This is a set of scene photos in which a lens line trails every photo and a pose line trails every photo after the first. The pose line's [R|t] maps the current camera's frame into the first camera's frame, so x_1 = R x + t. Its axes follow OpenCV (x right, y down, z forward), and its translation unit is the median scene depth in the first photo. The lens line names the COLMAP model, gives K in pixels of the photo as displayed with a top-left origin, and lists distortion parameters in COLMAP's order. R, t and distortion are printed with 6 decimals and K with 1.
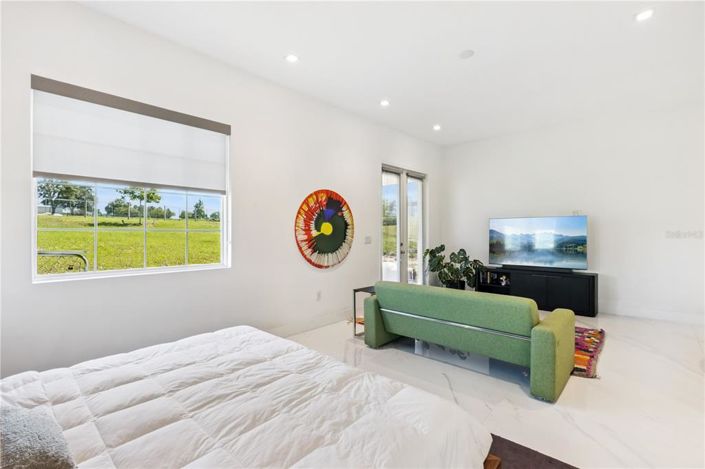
lens RADIAL K [[323.6, 0, 352.3], [0, 323.6, 232.6], [0, 0, 1]] dist [0.000944, -0.000008]
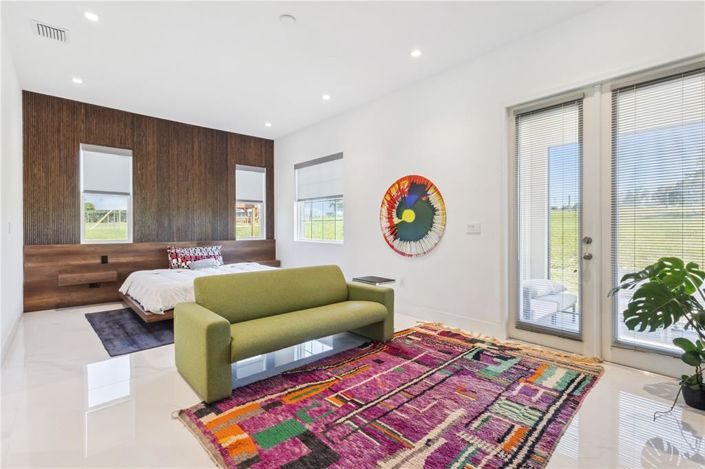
lens RADIAL K [[323.6, 0, 352.3], [0, 323.6, 231.0], [0, 0, 1]] dist [0.000944, -0.000008]
pose [[-0.084177, 0.008198, -0.996417, 0.915319], [-0.005587, 0.999947, 0.008699, 0.026124], [0.996435, 0.006299, -0.084126, 0.928469]]
